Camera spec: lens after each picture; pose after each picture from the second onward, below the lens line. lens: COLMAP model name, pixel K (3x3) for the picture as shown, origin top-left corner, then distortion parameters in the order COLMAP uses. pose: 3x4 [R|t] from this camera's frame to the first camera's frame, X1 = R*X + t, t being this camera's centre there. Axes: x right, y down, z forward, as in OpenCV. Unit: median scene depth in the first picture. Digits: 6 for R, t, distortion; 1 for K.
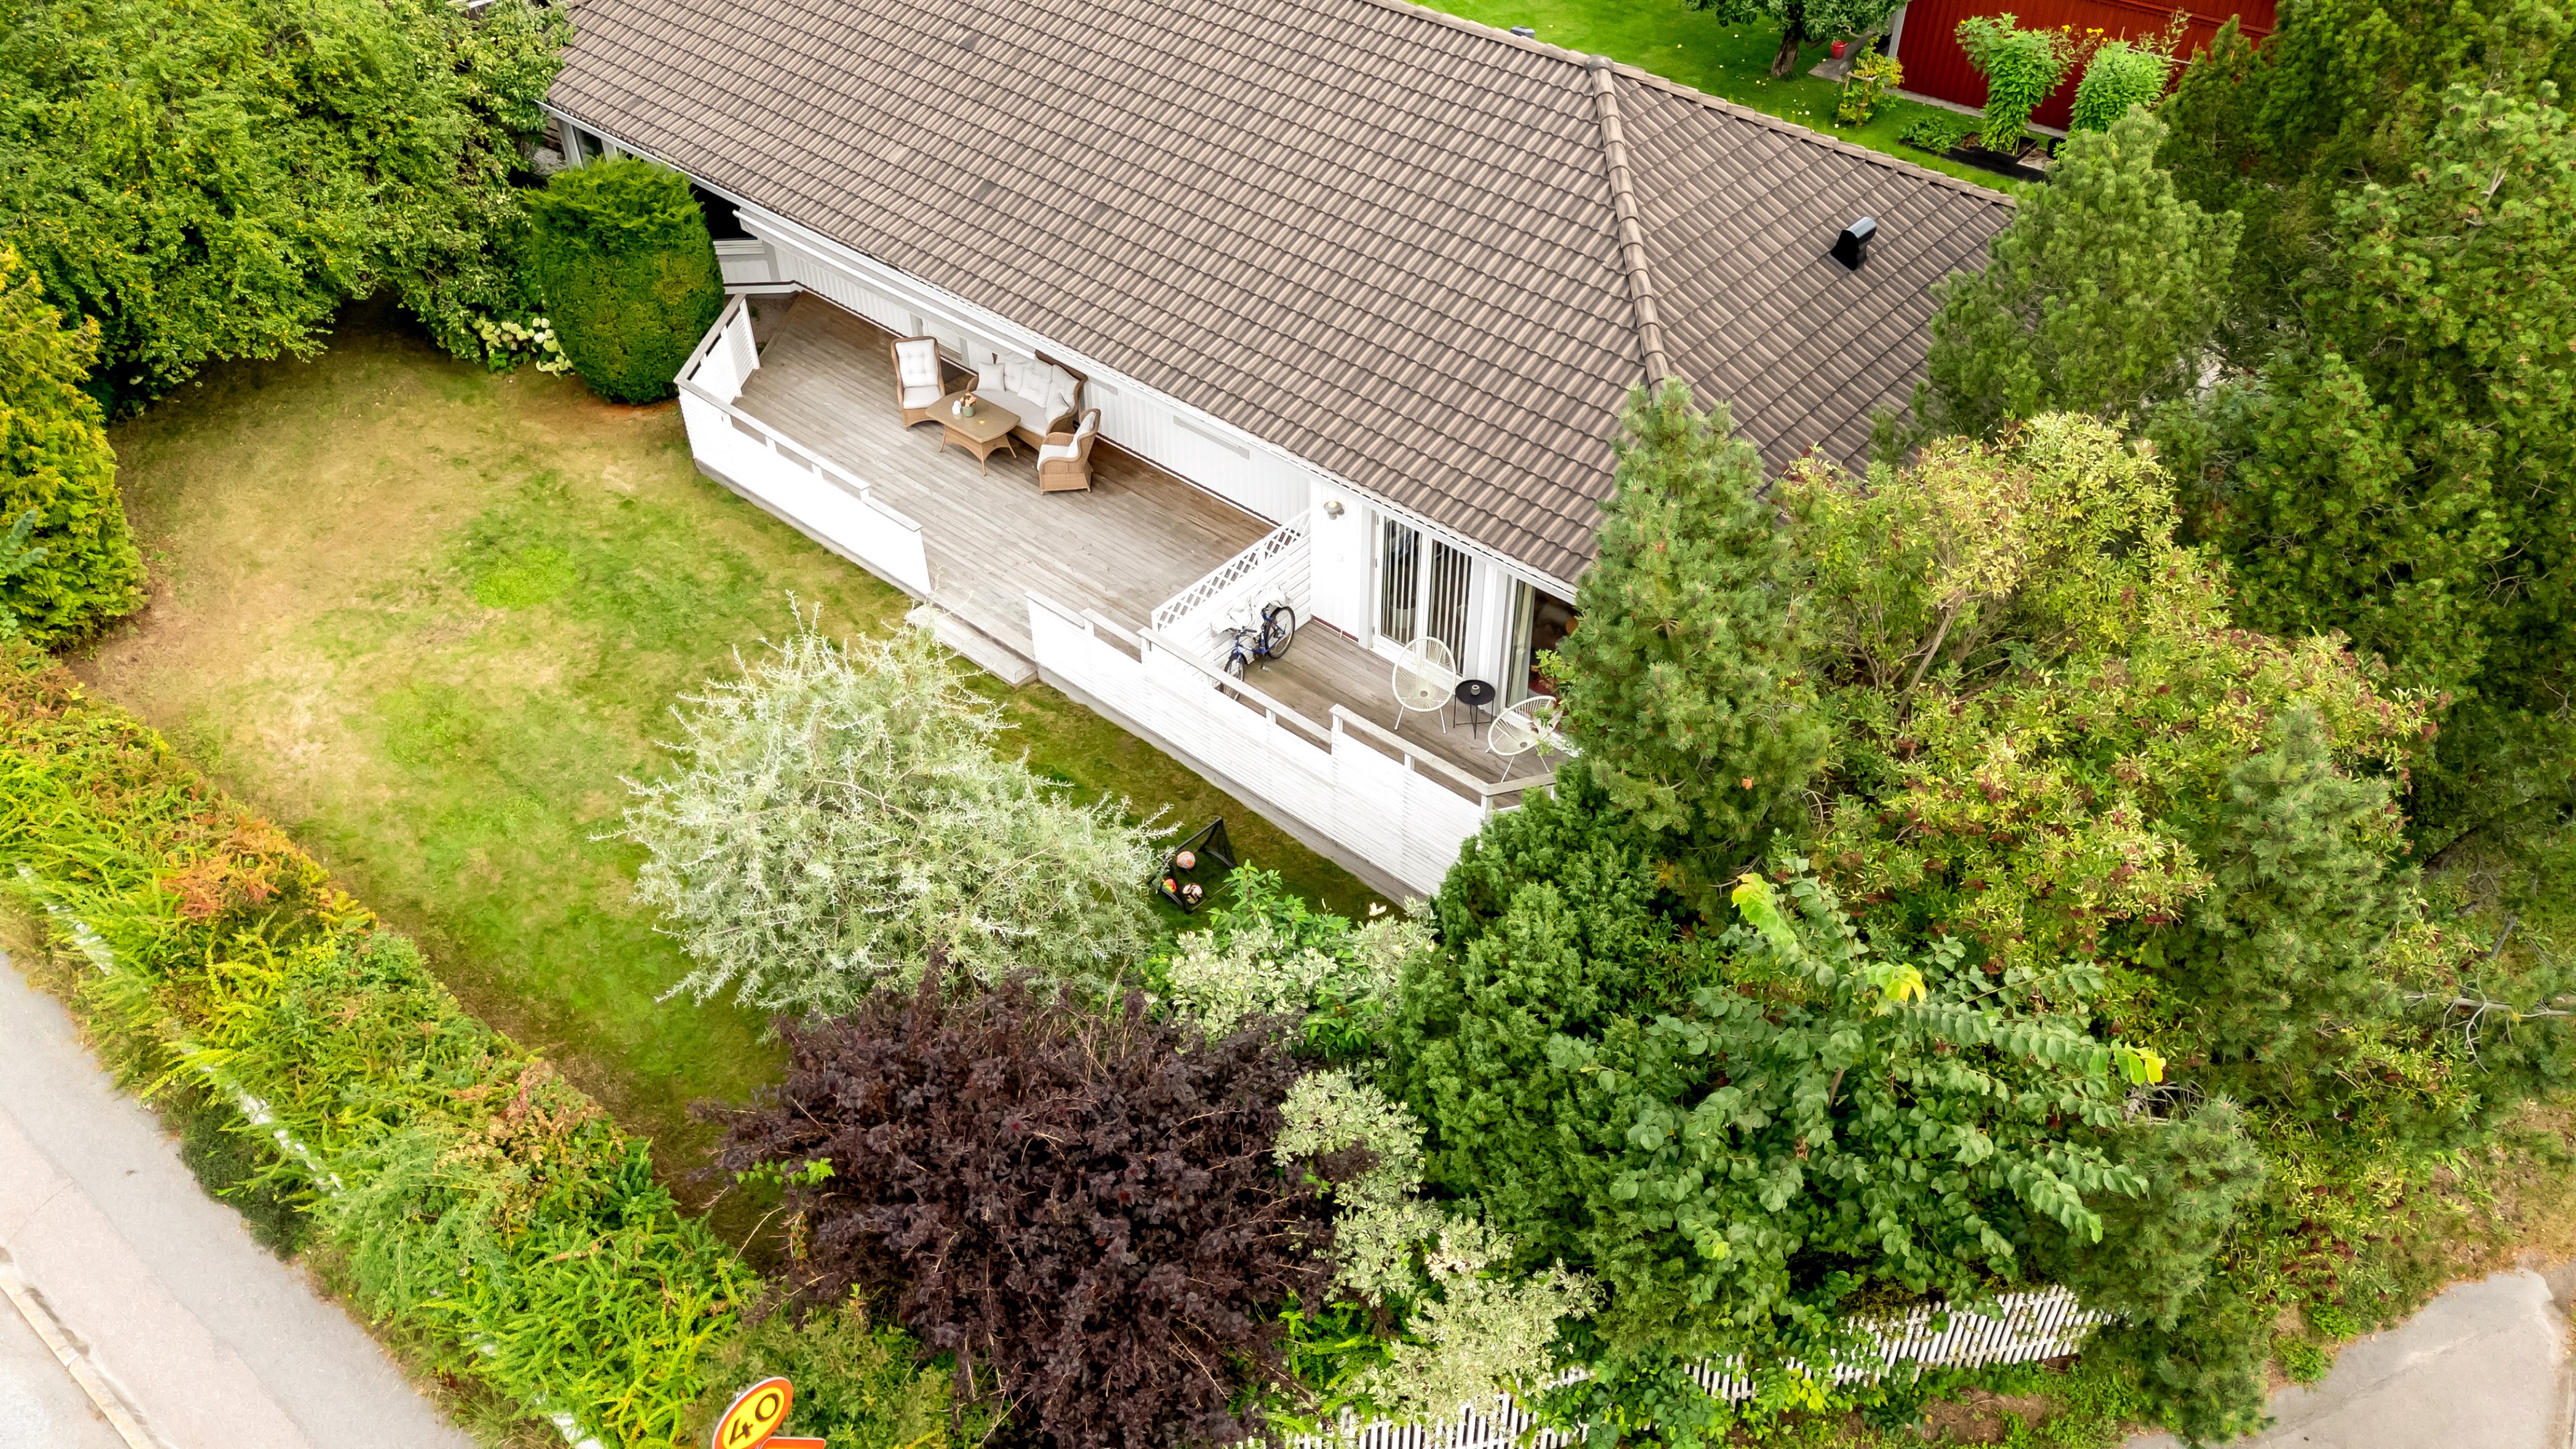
lens RADIAL K [[1808.1, 0, 1288.0], [0, 1808.1, 724.5], [0, 0, 1]] dist [0.054445, -0.056153]
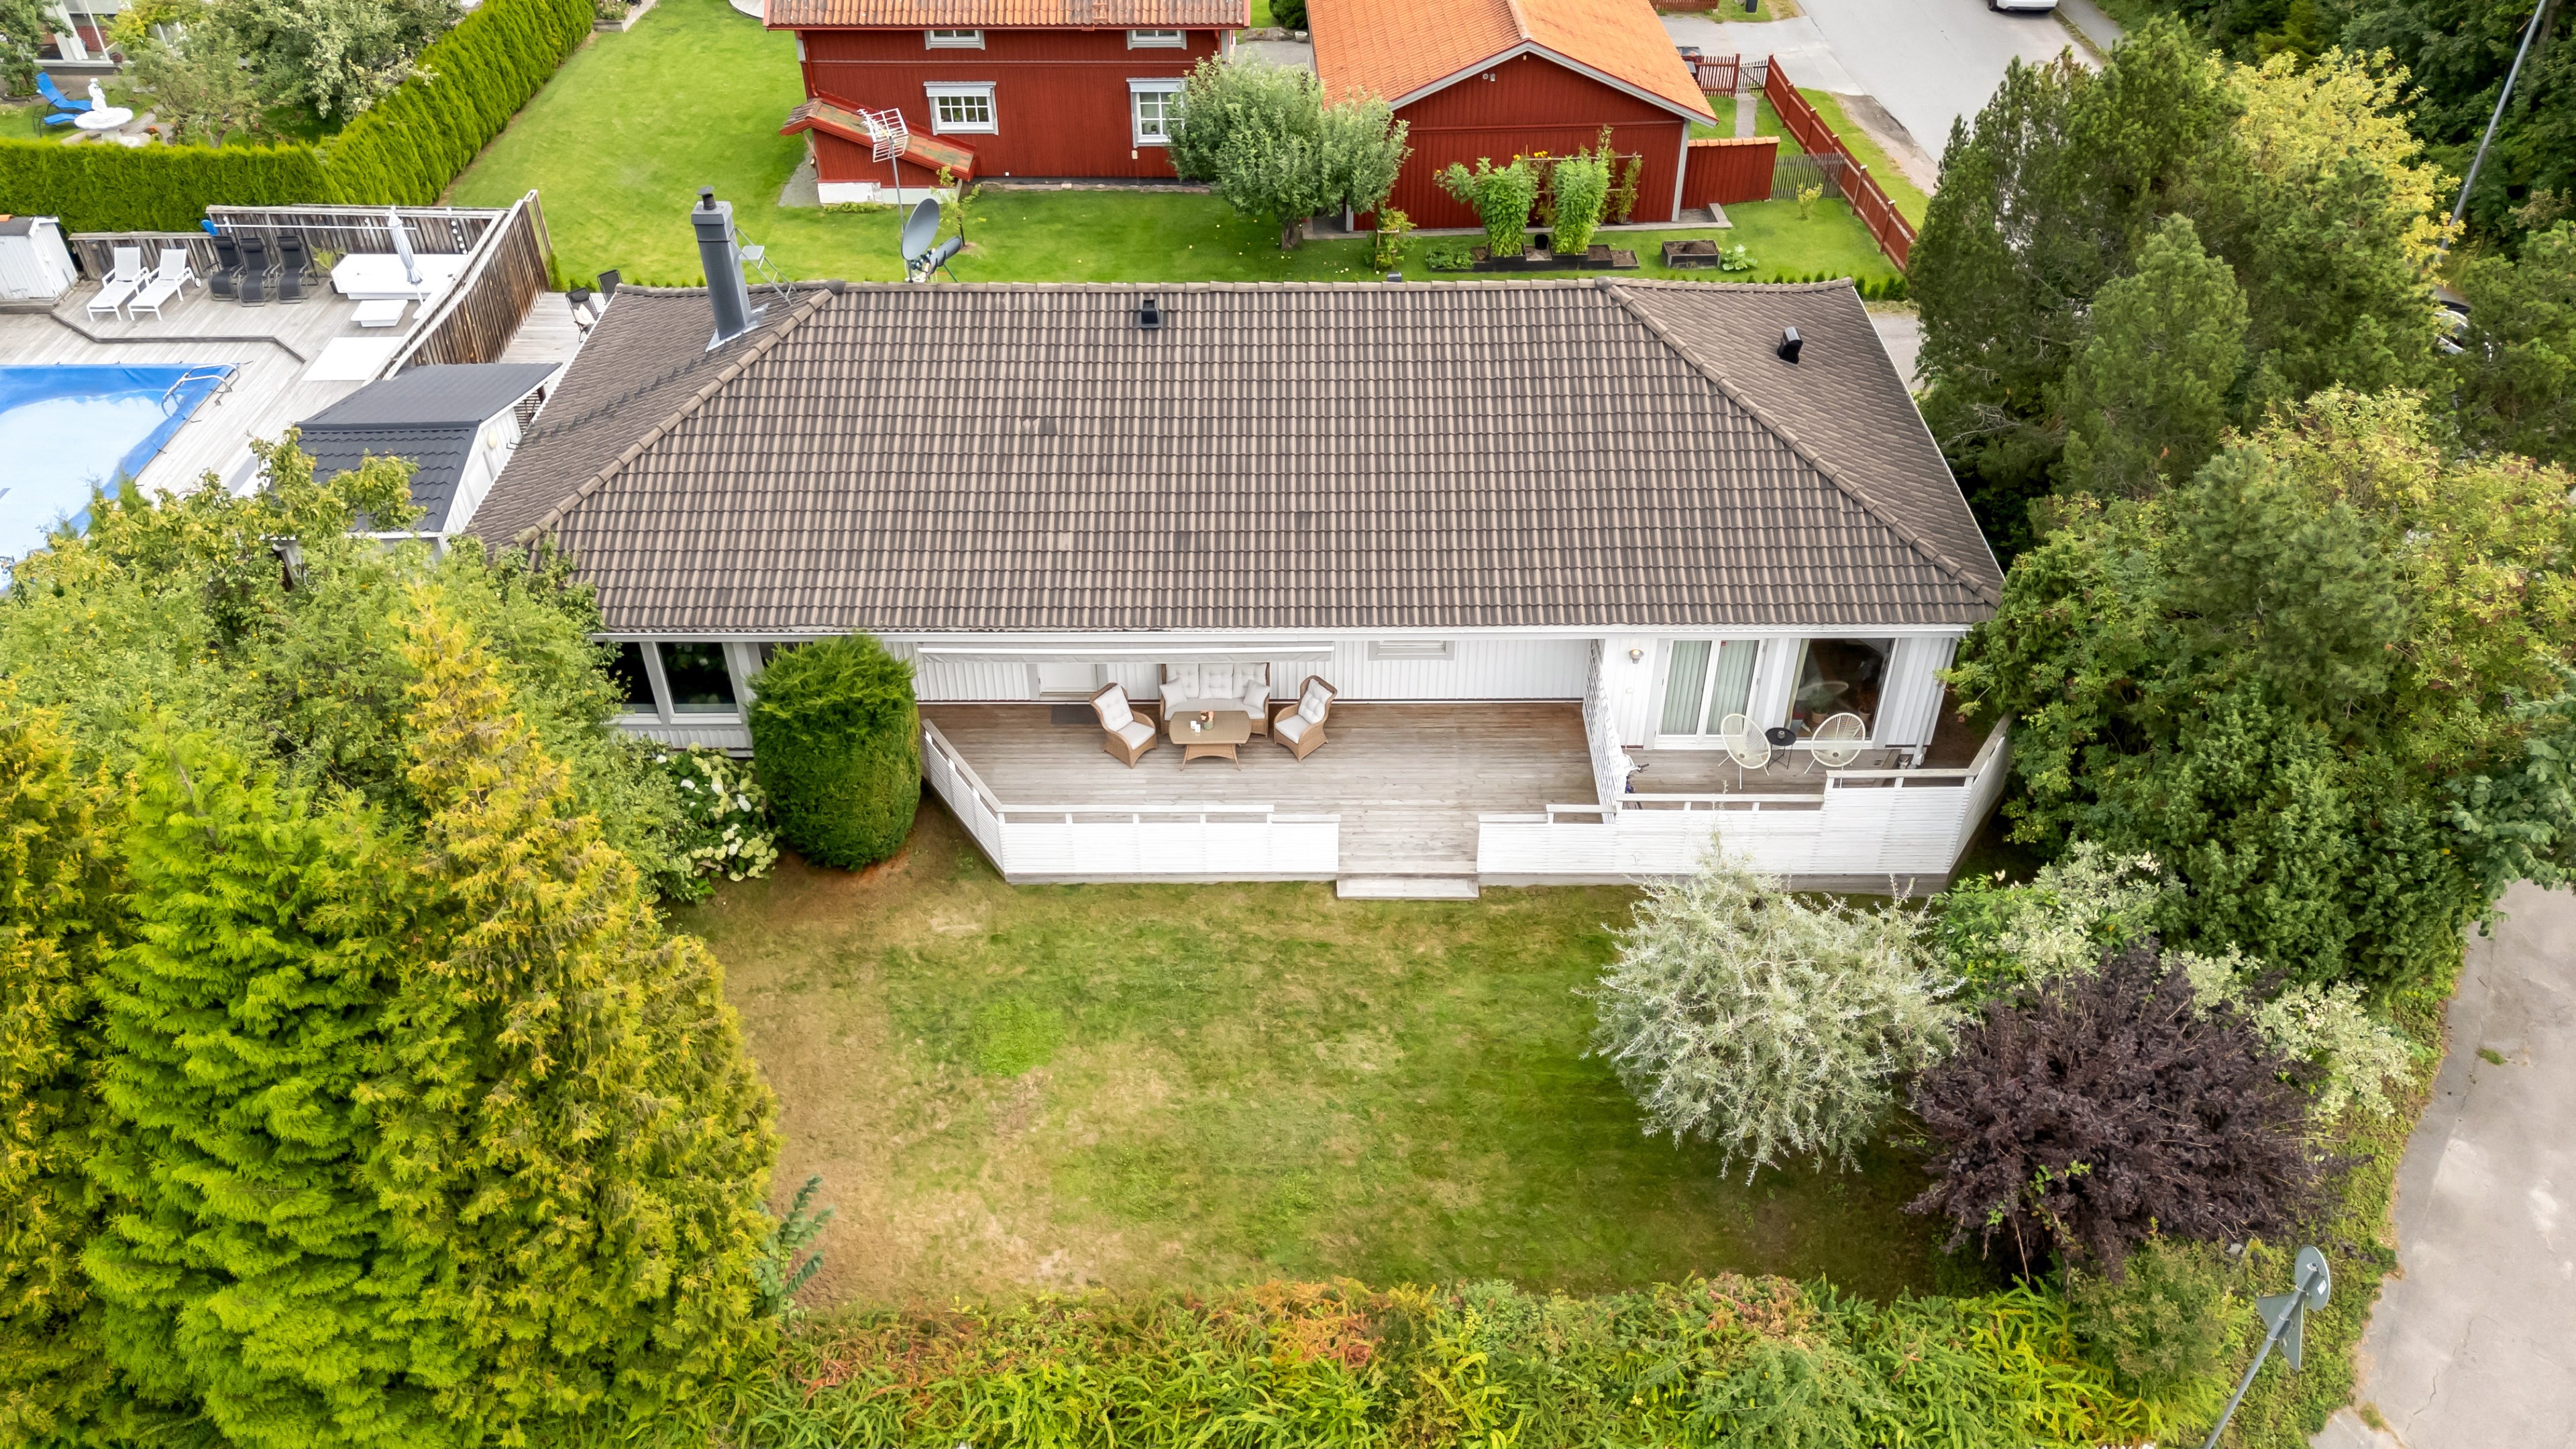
lens RADIAL K [[1835.1, 0, 1288.0], [0, 1835.1, 724.5], [0, 0, 1]] dist [0.051751, -0.100508]
pose [[0.756308, -0.404930, 0.513838, -0.962244], [0.433424, 0.898461, 0.070085, -0.308627], [-0.490043, 0.169704, 0.855019, 0.015699]]
